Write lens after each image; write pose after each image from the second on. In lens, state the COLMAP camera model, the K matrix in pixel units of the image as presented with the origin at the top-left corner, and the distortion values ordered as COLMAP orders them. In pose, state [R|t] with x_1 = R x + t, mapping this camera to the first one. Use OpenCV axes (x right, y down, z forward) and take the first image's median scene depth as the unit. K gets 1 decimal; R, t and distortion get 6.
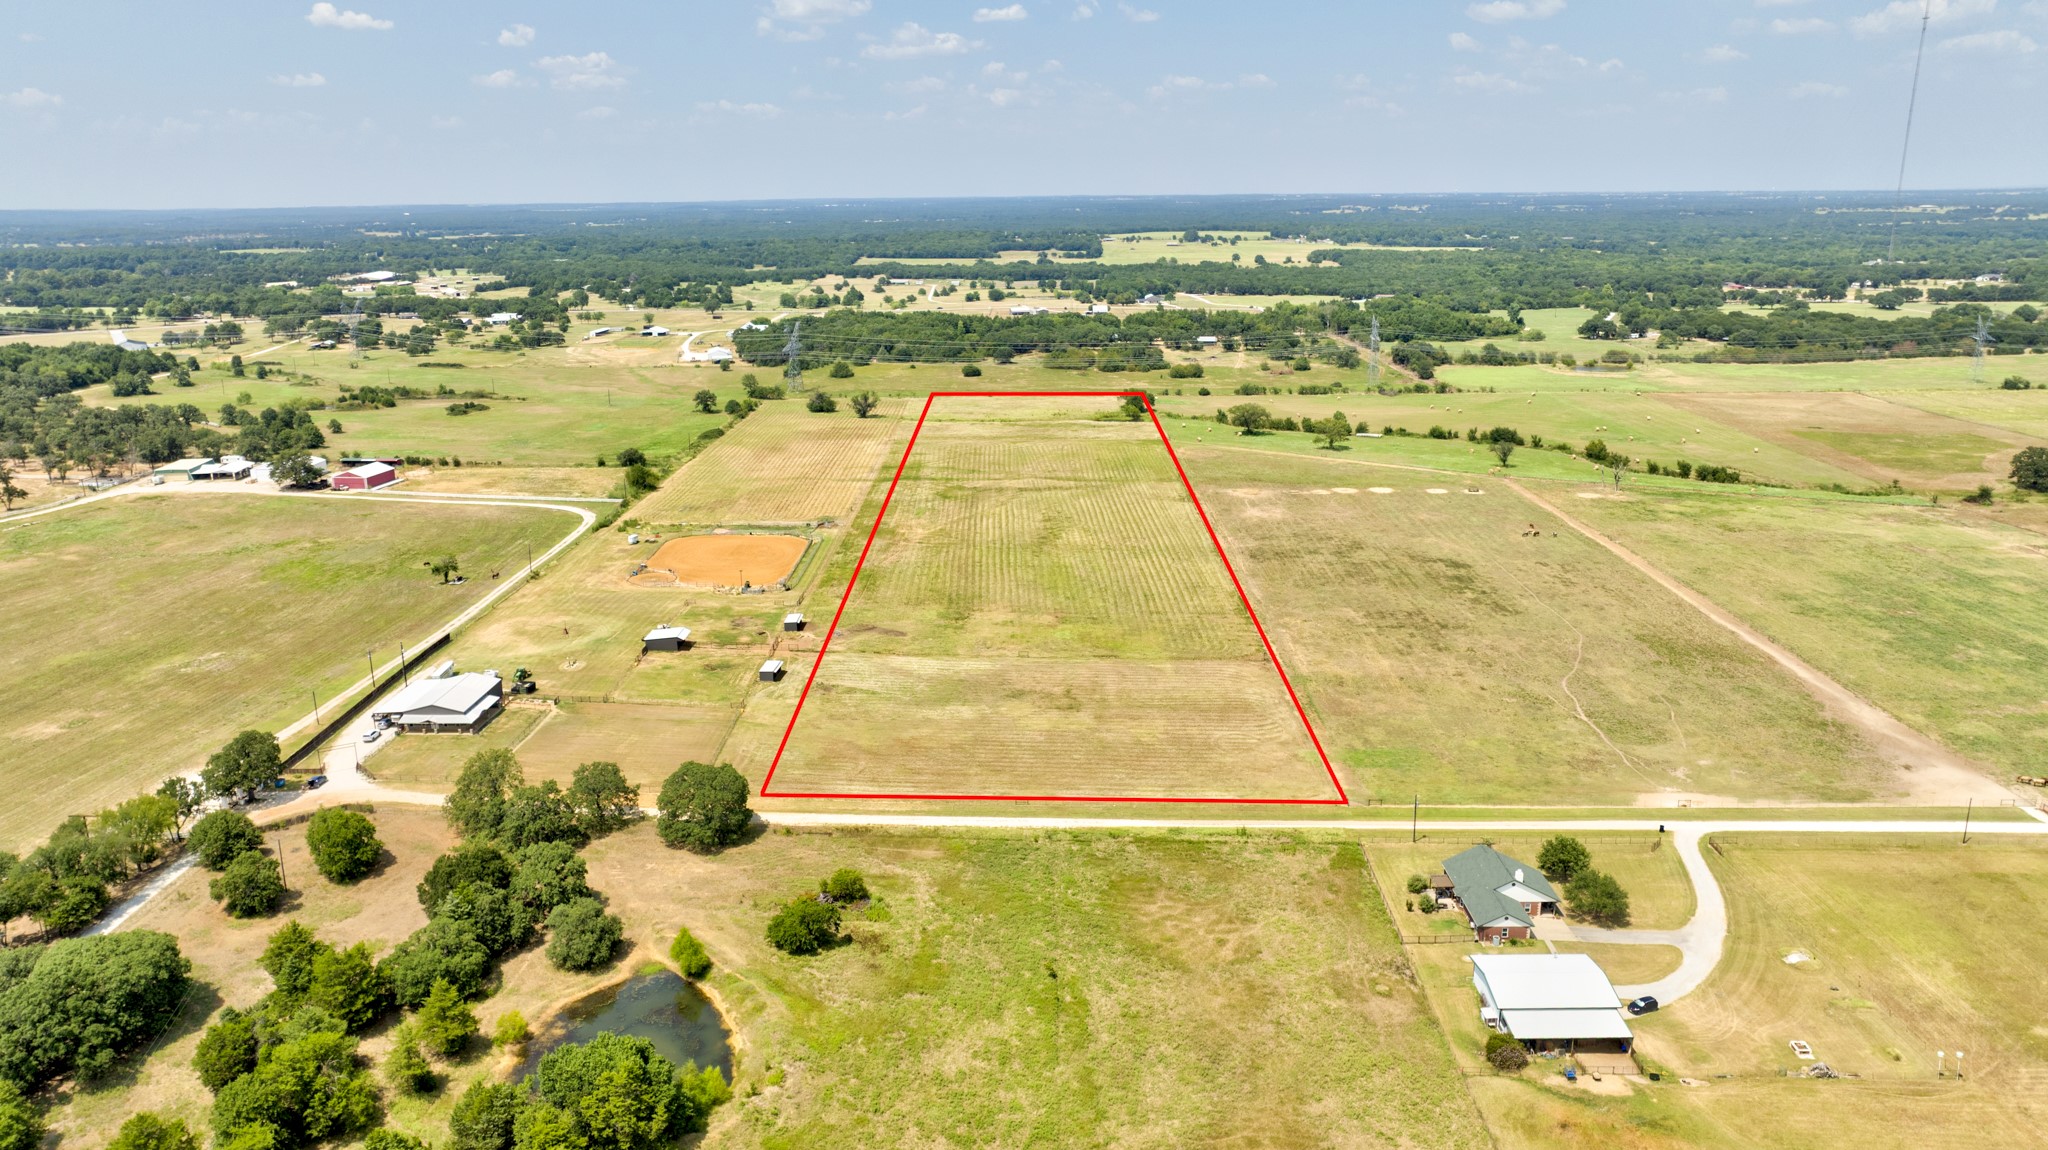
lens RADIAL K [[1440.0, 0, 1029.6], [0, 1440.0, 570.4], [0, 0, 1]] dist [-0.035193, 0.033771]
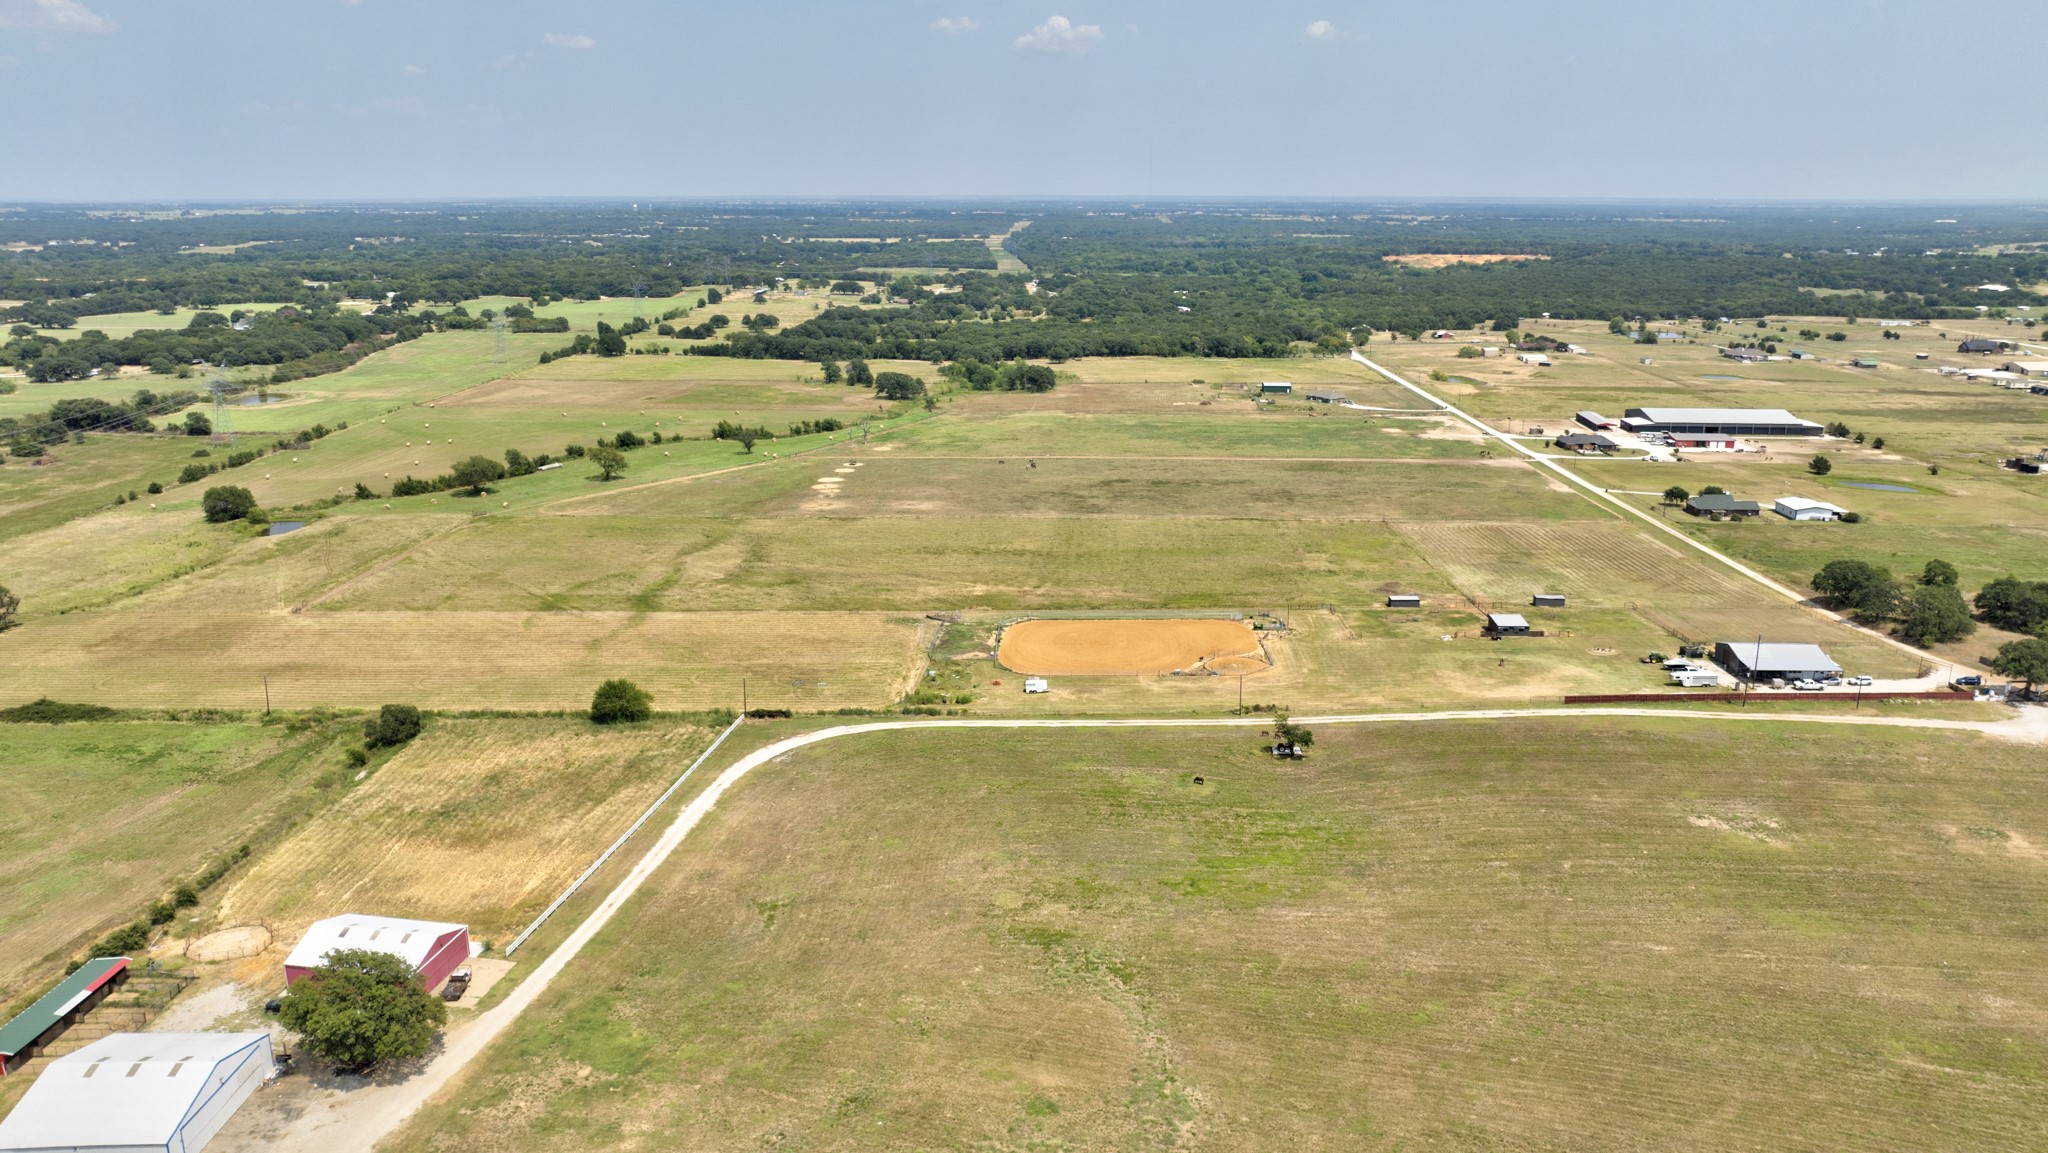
lens RADIAL K [[1440.0, 0, 1025.9], [0, 1440.0, 572.4], [0, 0, 1]] dist [-0.035193, 0.033771]
pose [[0.015902, -0.242066, 0.970129, -1.125435], [0.254055, 0.939388, 0.230231, -0.281362], [-0.967059, 0.242805, 0.076436, 1.127664]]
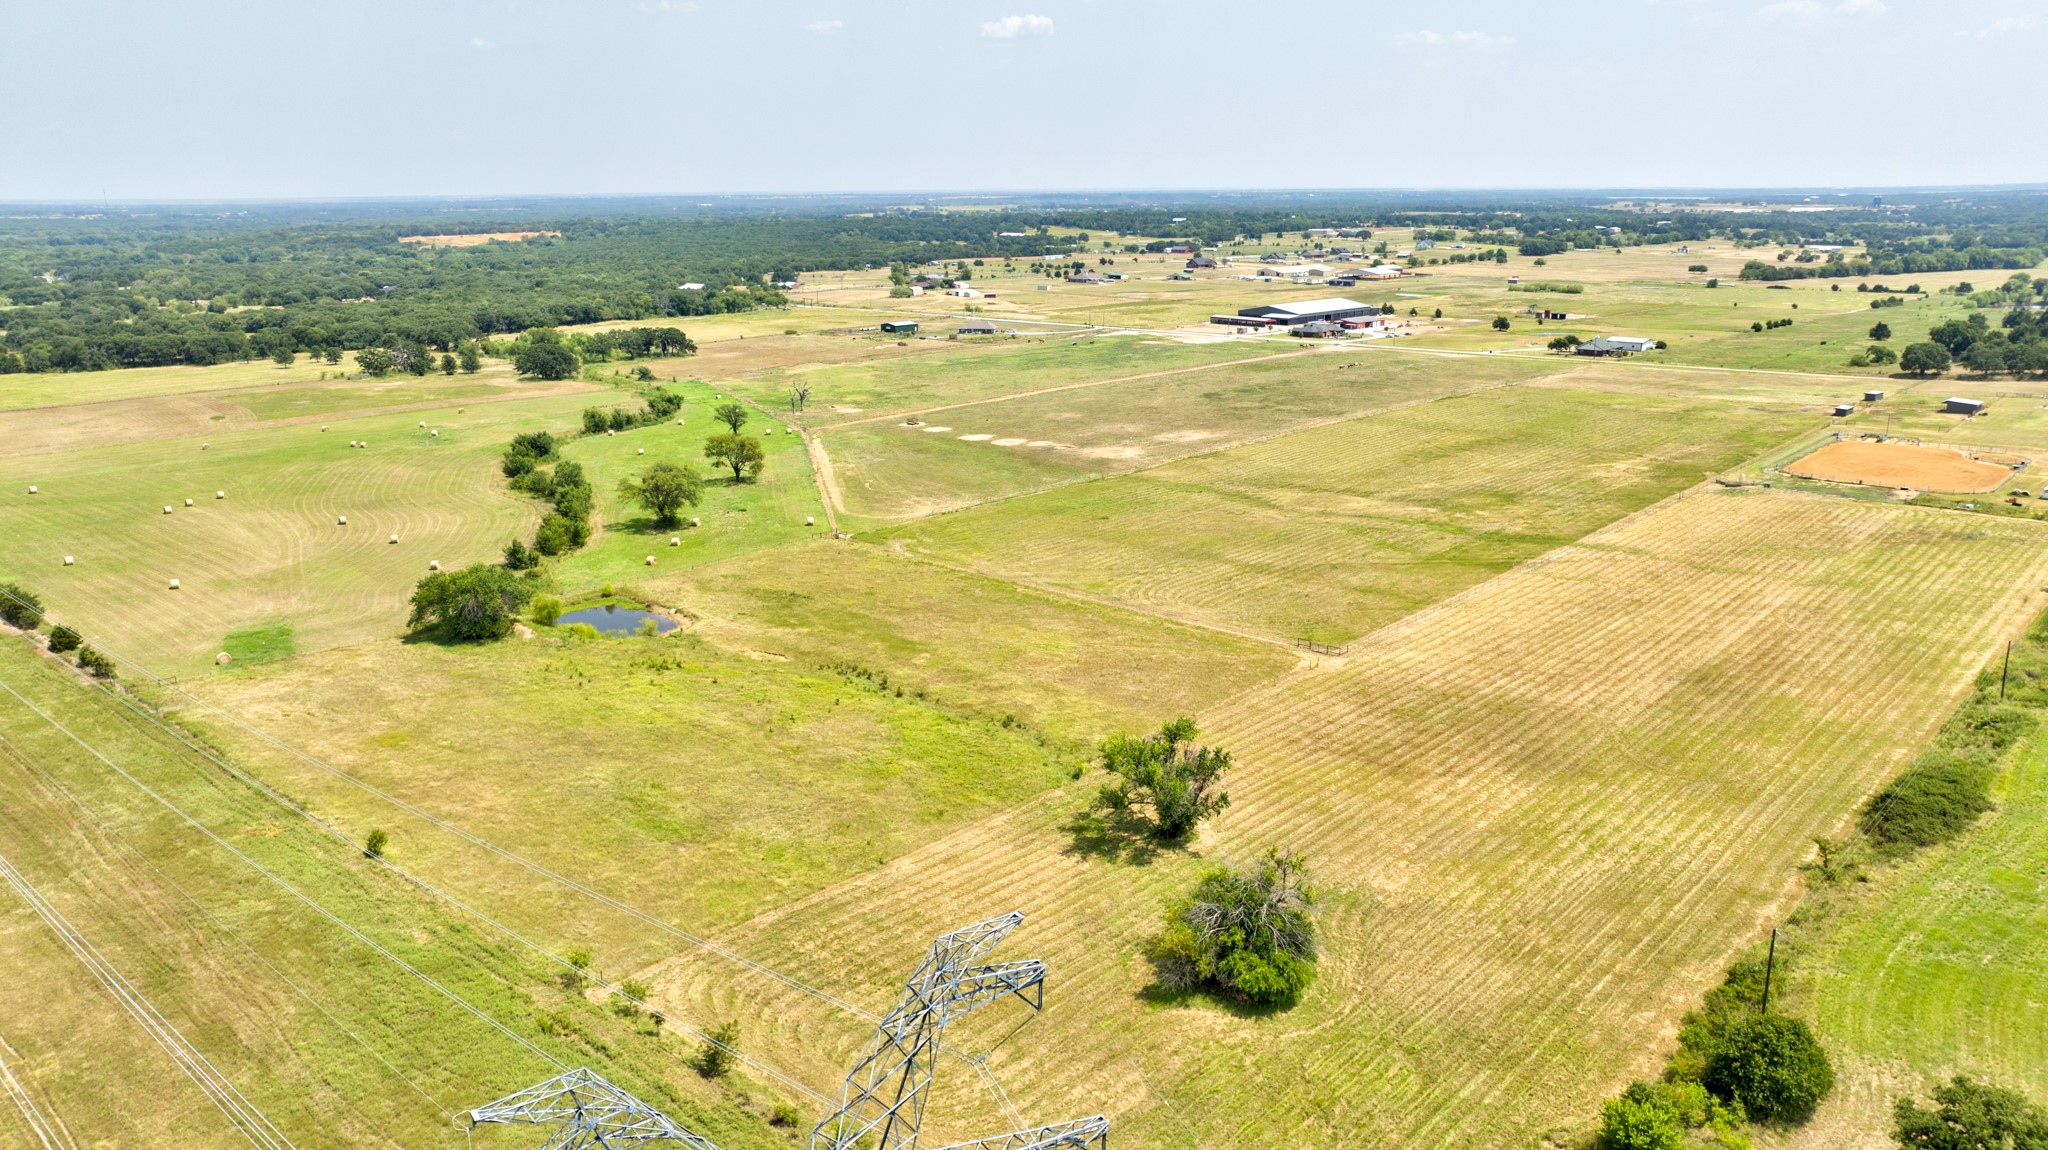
lens RADIAL K [[1440.0, 0, 1032.4], [0, 1440.0, 564.0], [0, 0, 1]] dist [-0.035193, 0.033771]
pose [[-0.728621, -0.155161, 0.667110, -0.467280], [0.192094, 0.888617, 0.416486, -0.456382], [-0.657427, 0.431608, -0.617660, 2.134482]]
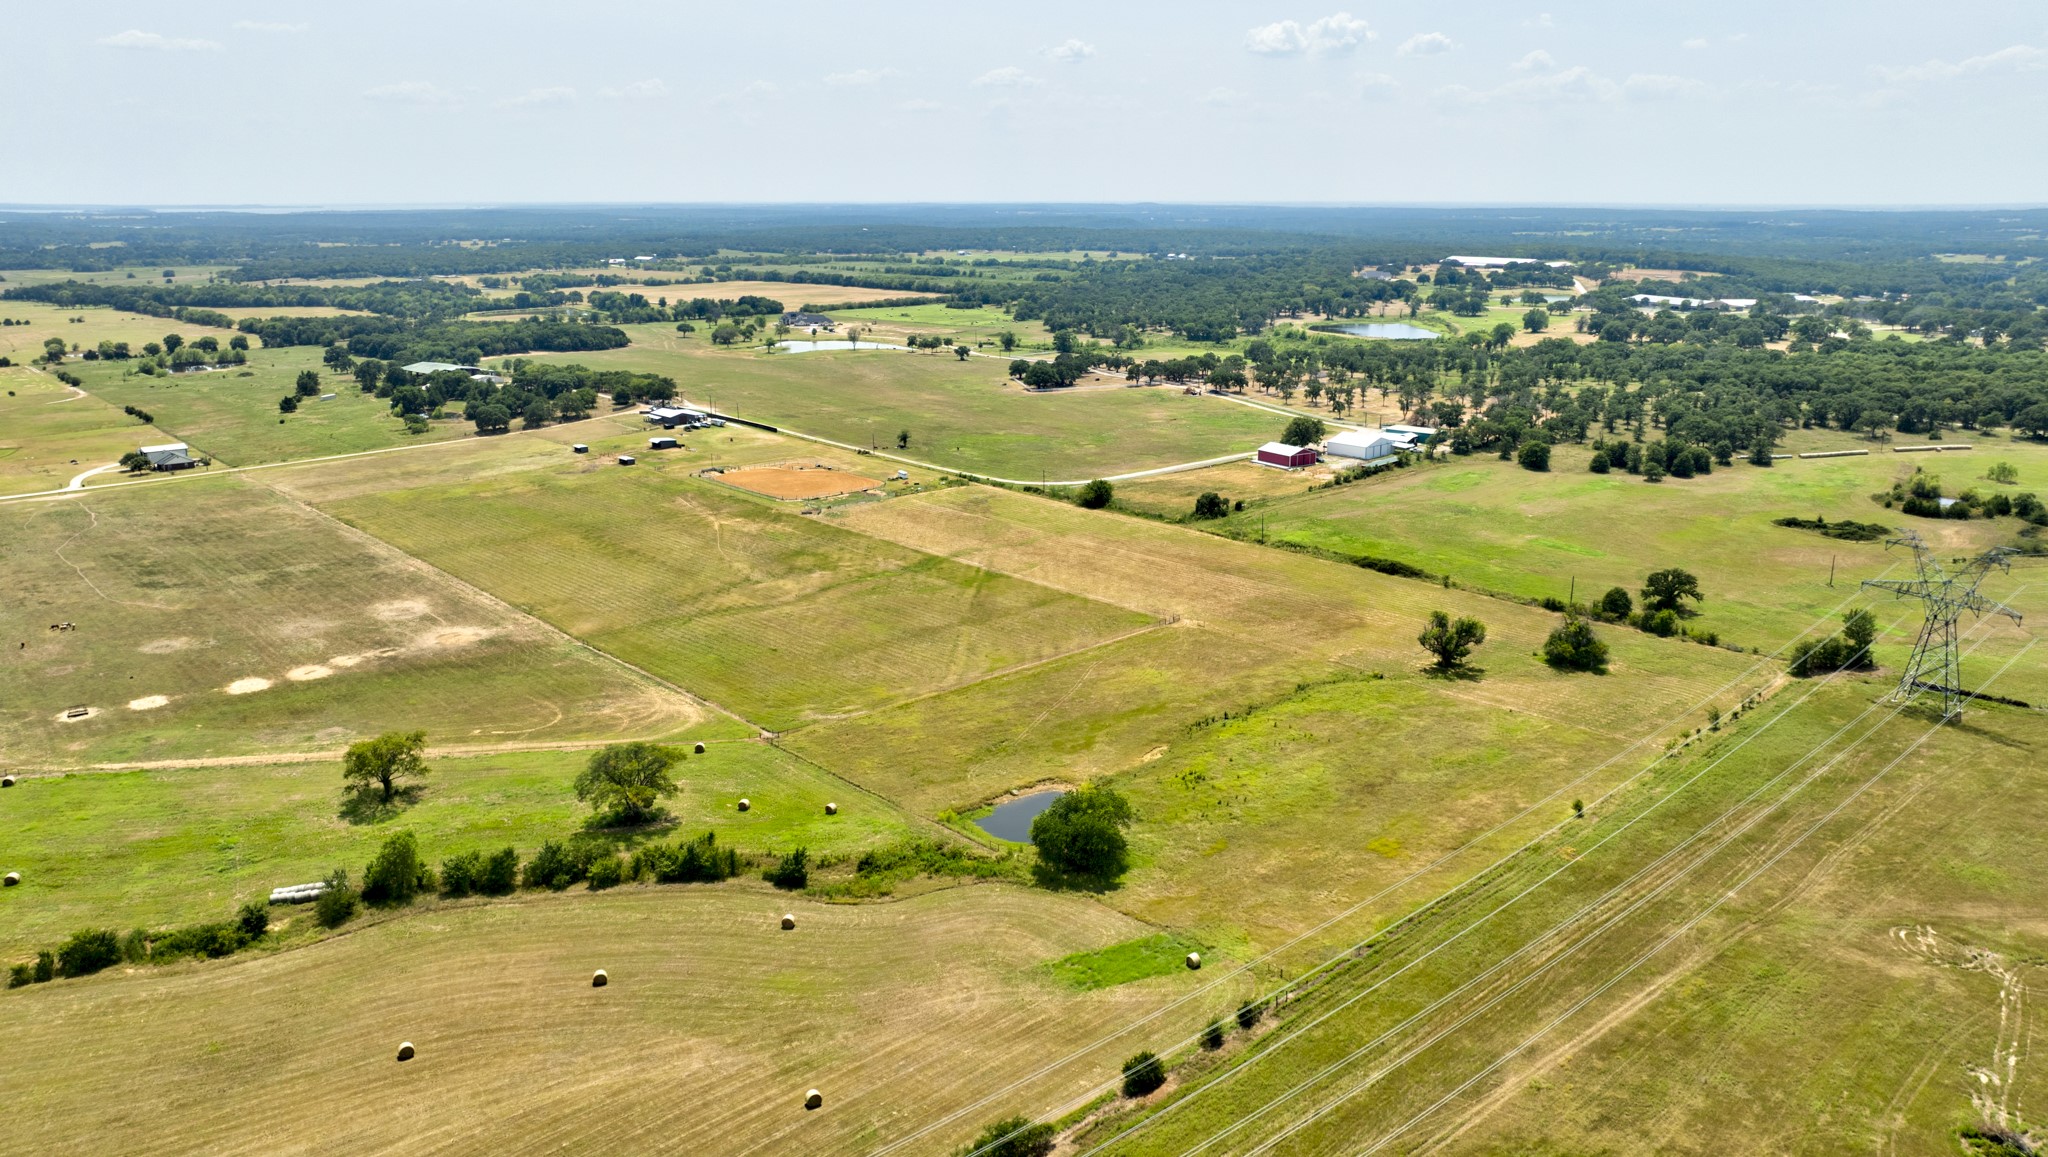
lens RADIAL K [[1446.2, 0, 1021.8], [0, 1446.2, 585.1], [0, 0, 1]] dist [-0.034743, 0.033547]
pose [[-0.741253, 0.186771, -0.644717, 0.548628], [-0.161956, 0.882363, 0.441822, -0.597703], [0.651394, 0.431917, -0.623806, 2.245039]]
